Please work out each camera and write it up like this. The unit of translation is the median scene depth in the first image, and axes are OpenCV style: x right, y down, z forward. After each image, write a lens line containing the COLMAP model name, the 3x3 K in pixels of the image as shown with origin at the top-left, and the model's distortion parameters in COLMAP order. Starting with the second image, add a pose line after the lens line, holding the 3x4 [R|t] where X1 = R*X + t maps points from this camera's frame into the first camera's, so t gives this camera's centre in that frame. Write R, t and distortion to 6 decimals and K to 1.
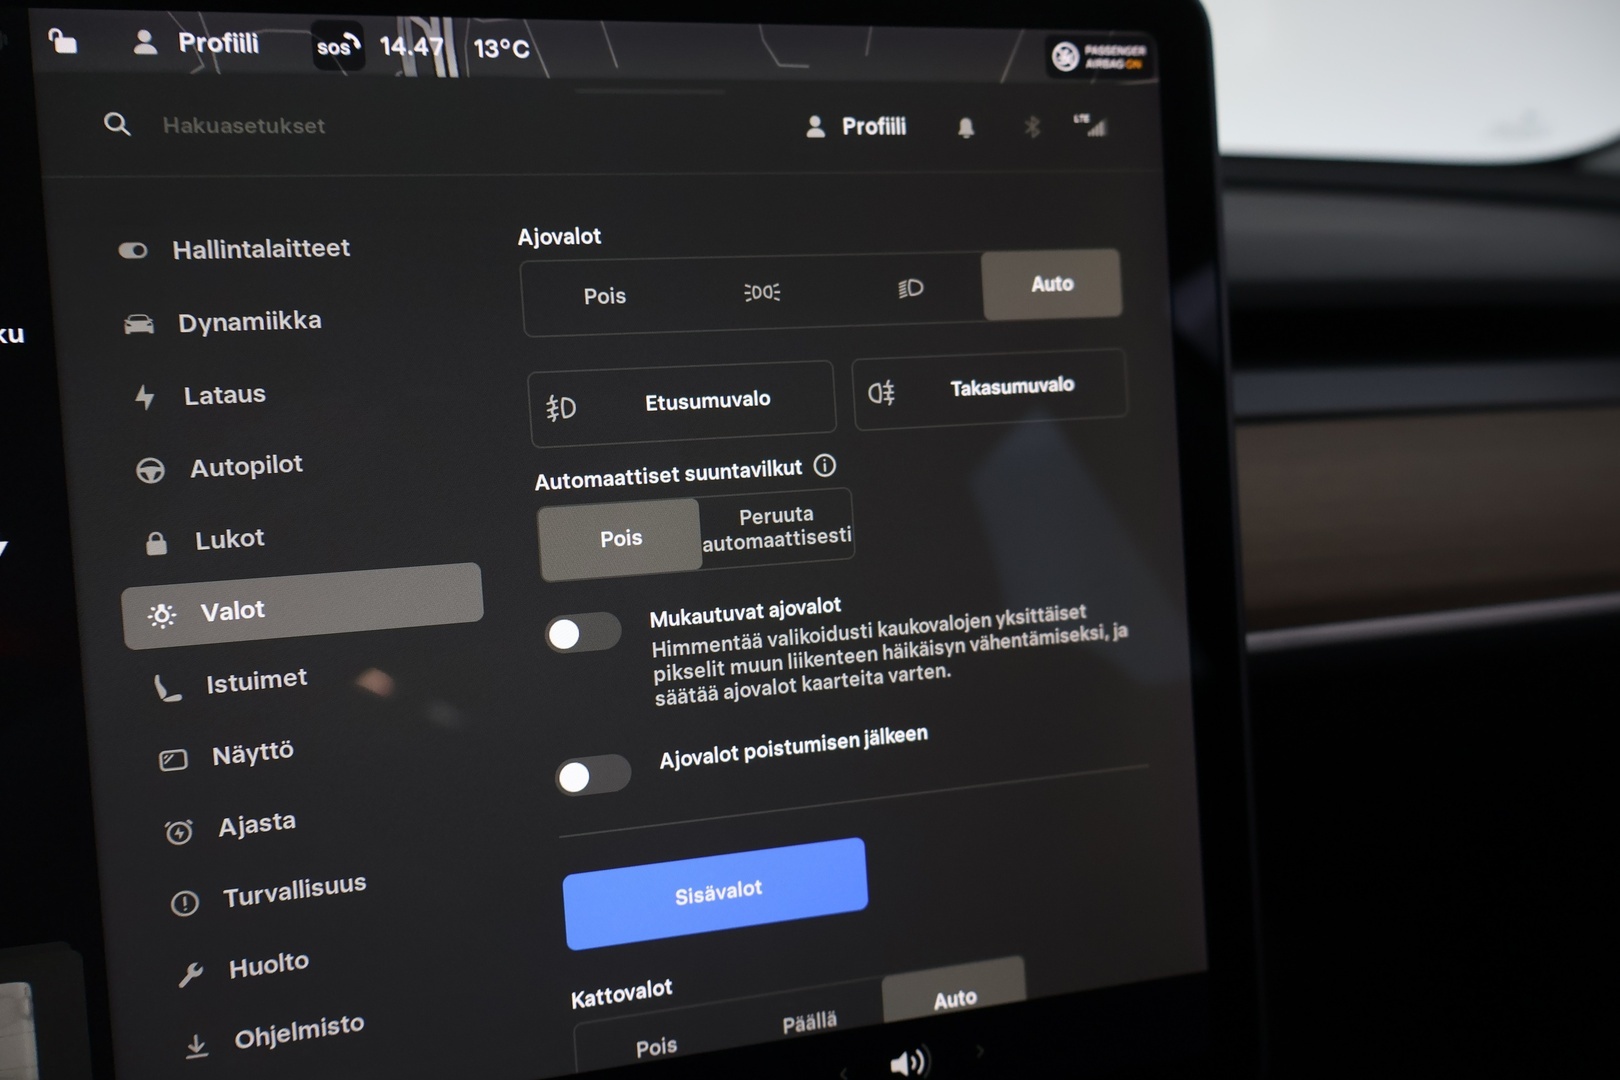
lens RADIAL K [[1355.7, 0, 821.1], [0, 1355.7, 503.5], [0, 0, 1]] dist [0.004962, 0.010657]
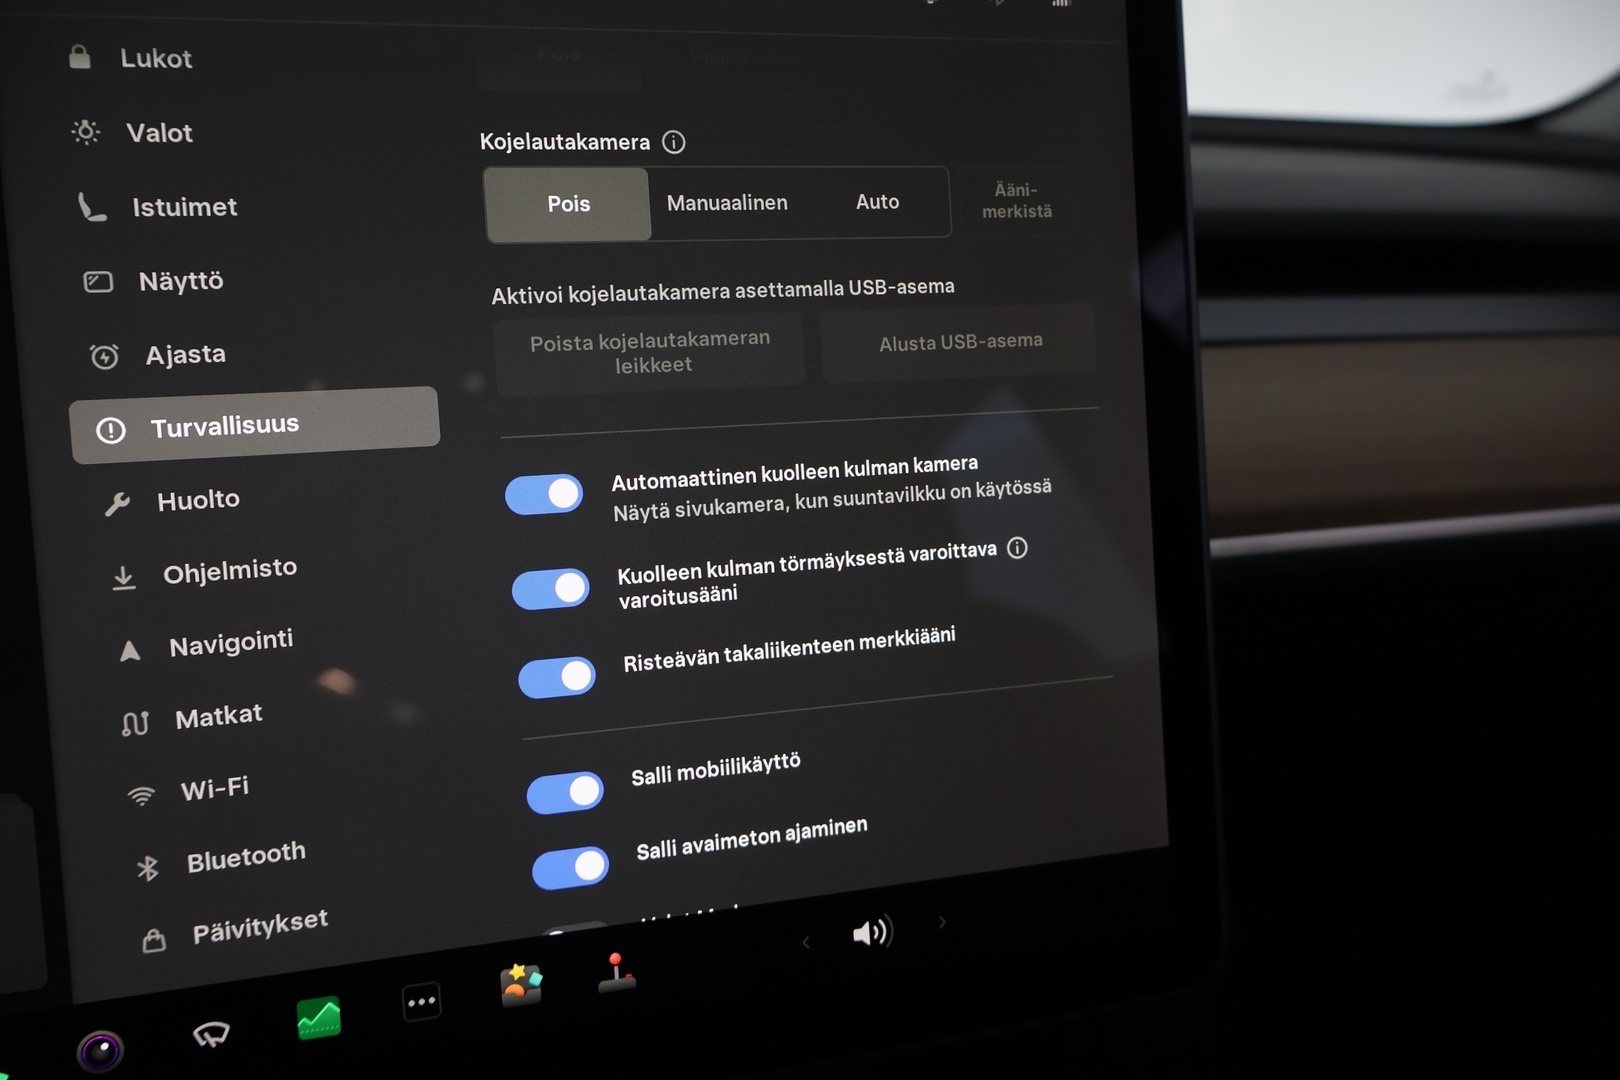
lens RADIAL K [[1355.7, 0, 820.7], [0, 1355.7, 508.6], [0, 0, 1]] dist [0.004962, 0.010657]
pose [[0.999780, 0.001050, 0.020947, 0.006433], [-0.001131, 0.999992, 0.003862, 0.100315], [-0.020943, -0.003885, 0.999773, 0.003291]]
